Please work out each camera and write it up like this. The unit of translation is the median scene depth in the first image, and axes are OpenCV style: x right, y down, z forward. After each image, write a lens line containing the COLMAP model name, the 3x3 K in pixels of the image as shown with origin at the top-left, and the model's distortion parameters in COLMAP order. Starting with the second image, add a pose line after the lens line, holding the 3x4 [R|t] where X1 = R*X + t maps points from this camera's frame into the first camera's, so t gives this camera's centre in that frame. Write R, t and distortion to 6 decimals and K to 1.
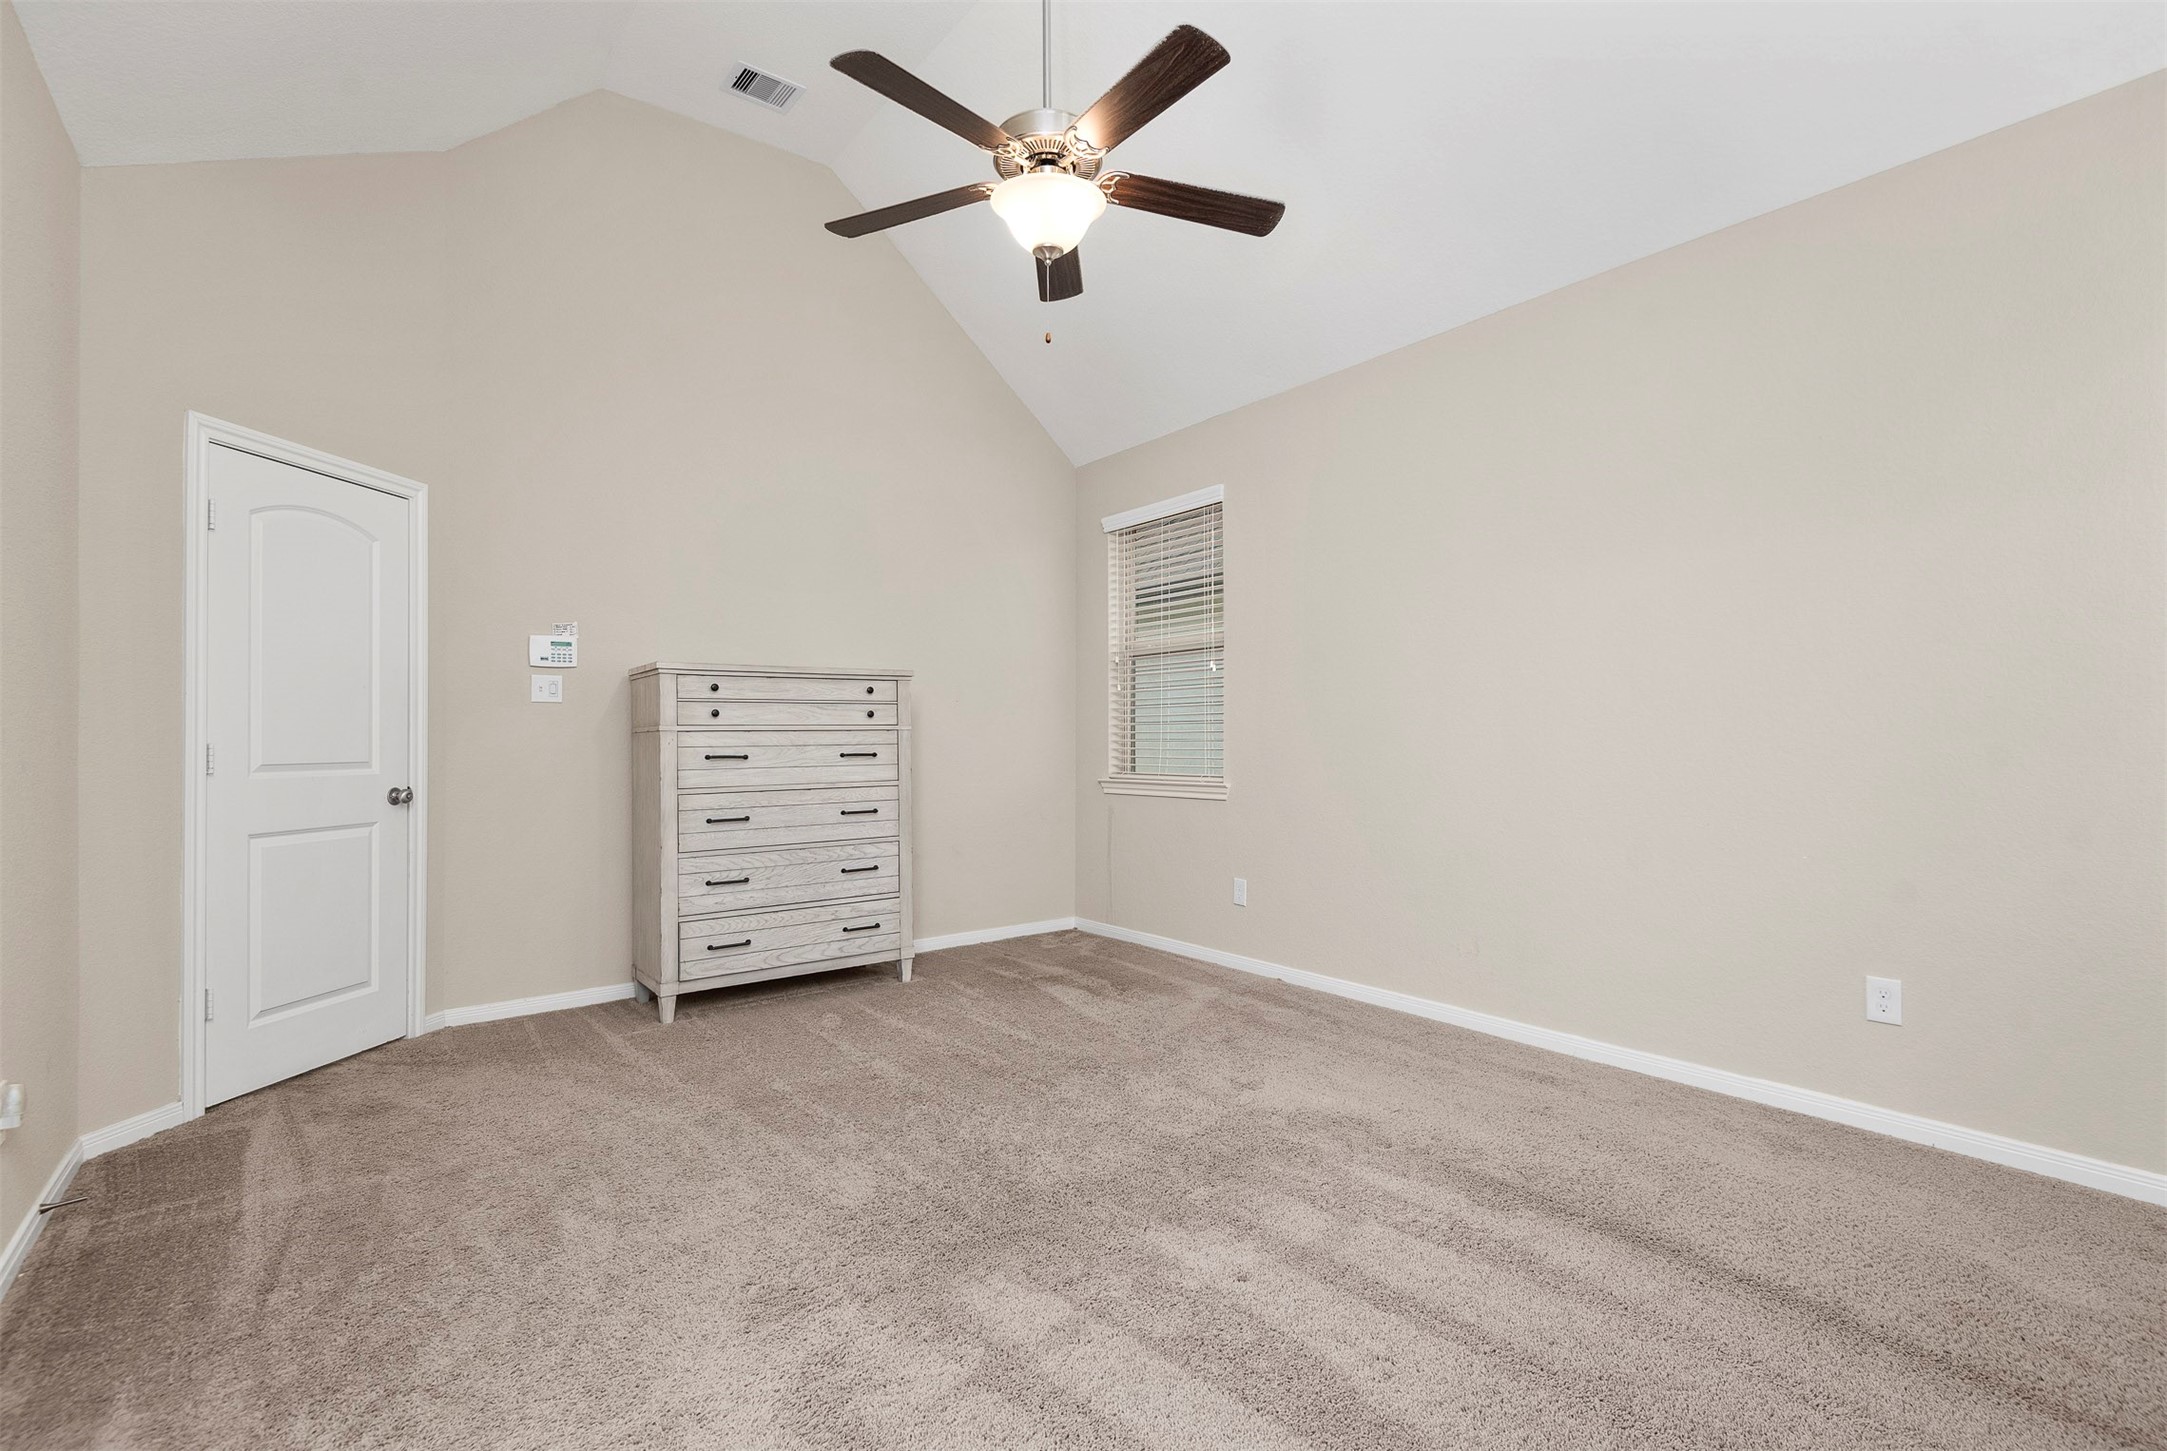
lens RADIAL K [[979.1, 0, 1083.9], [0, 979.1, 733.9], [0, 0, 1]] dist [0.022039, -0.012807]
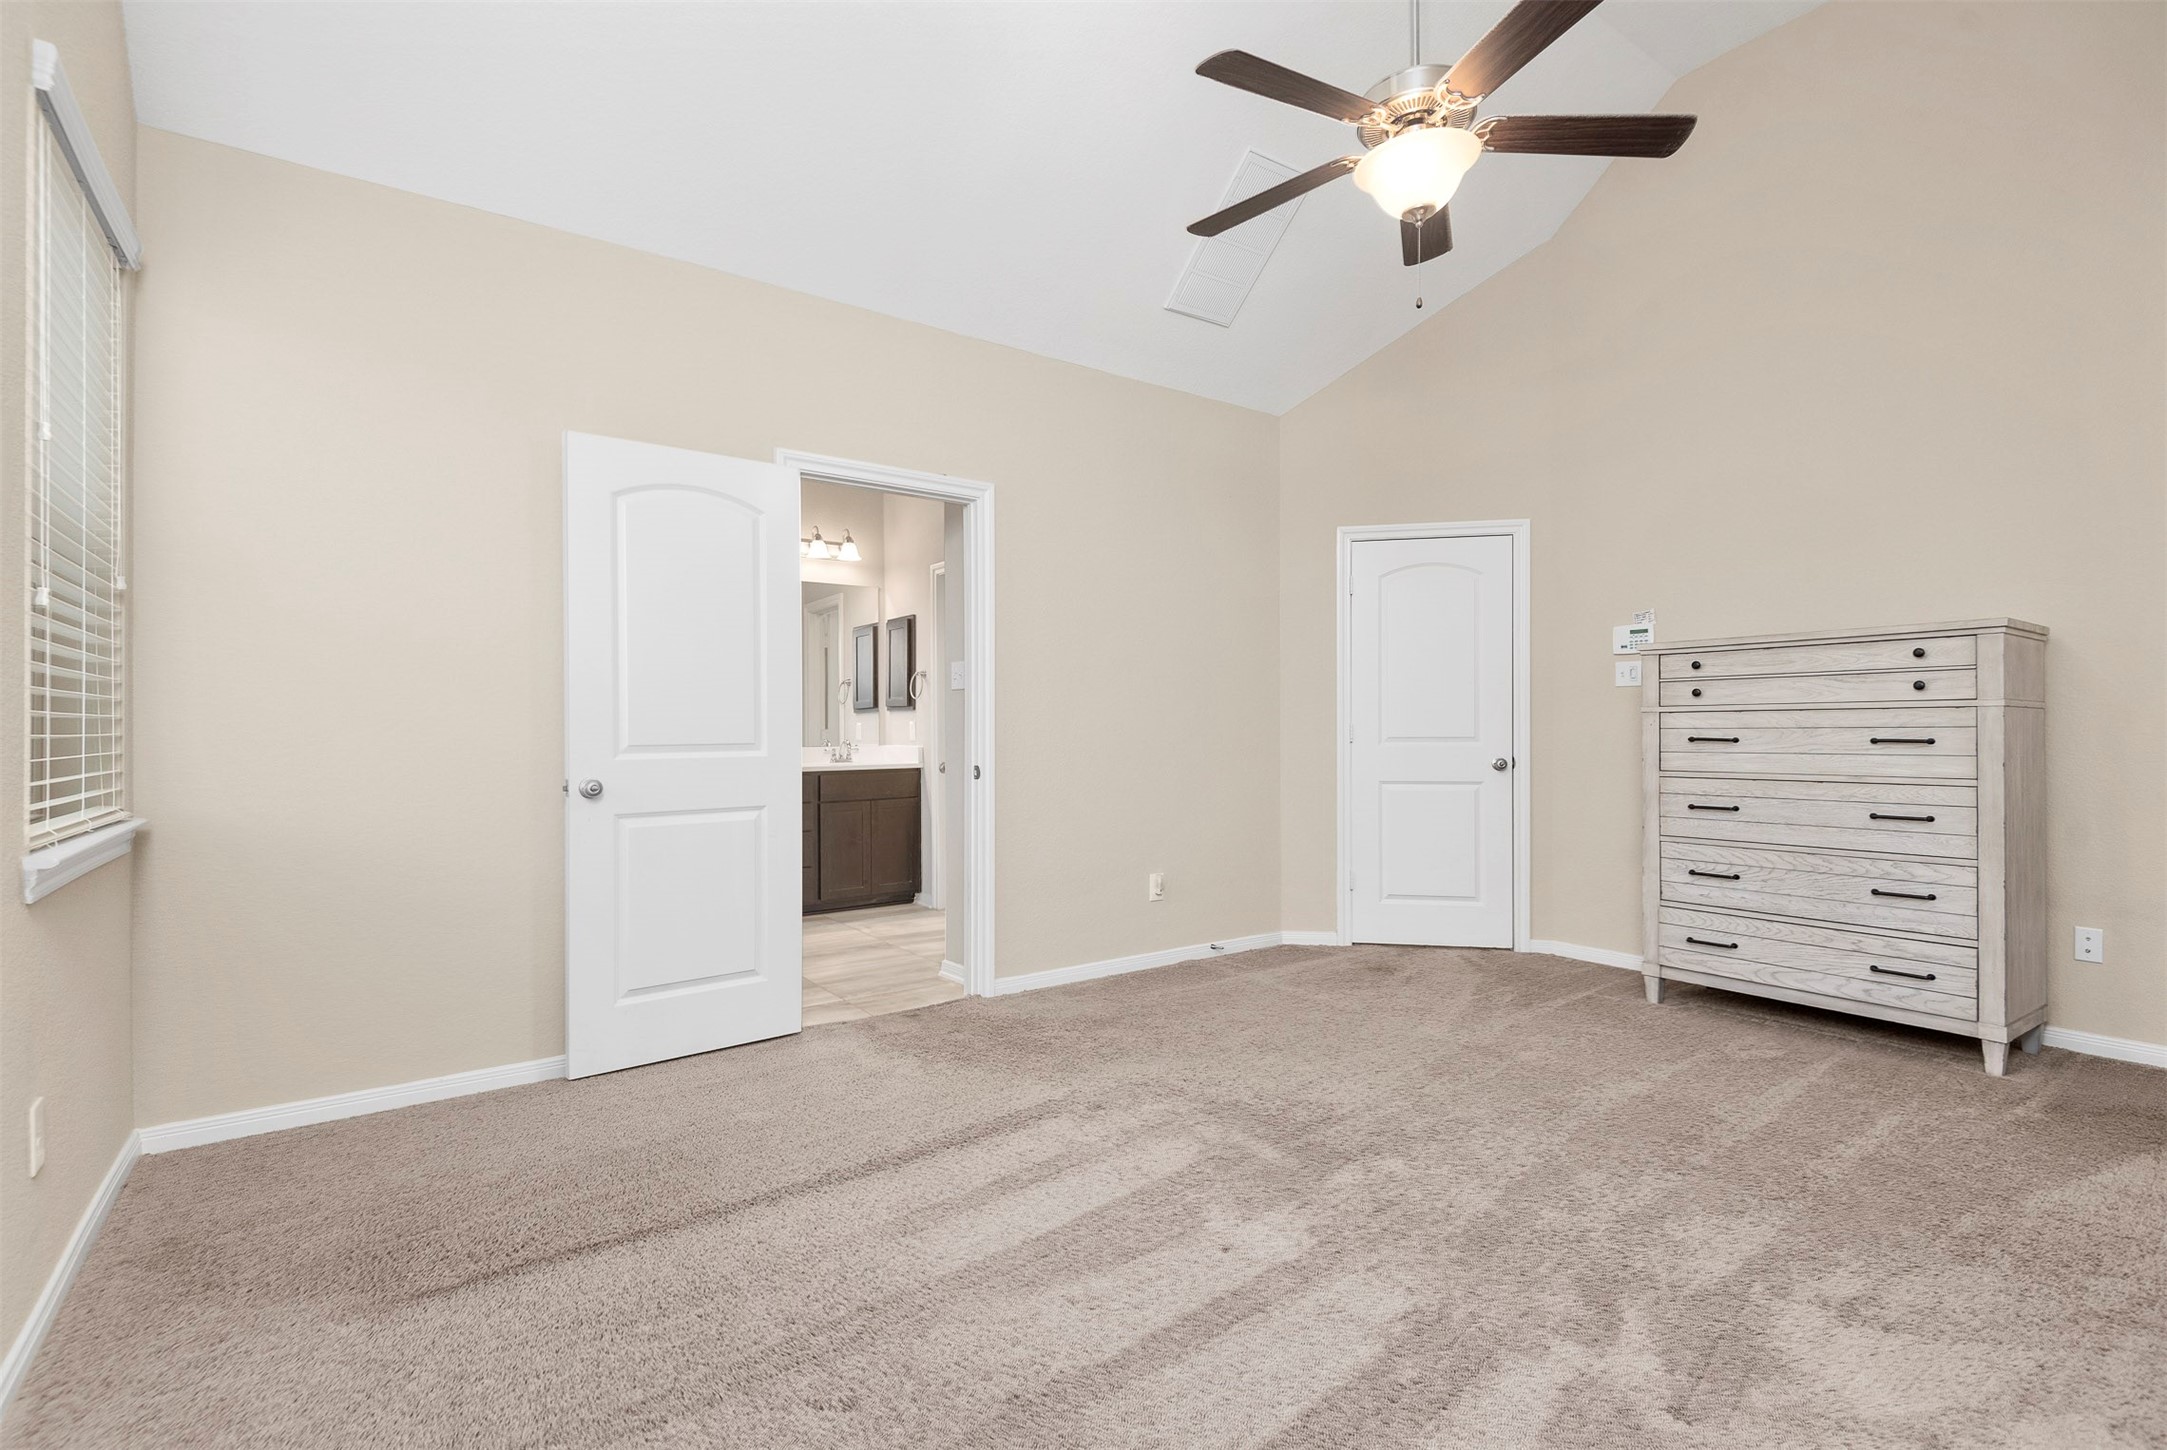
lens RADIAL K [[979.1, 0, 1076.7], [0, 979.1, 728.5], [0, 0, 1]] dist [0.022039, -0.012807]
pose [[-0.011500, 0.008402, -0.999899, 0.557827], [0.009649, 0.999919, 0.008291, -0.000426], [0.999887, -0.009553, -0.011580, 0.404560]]
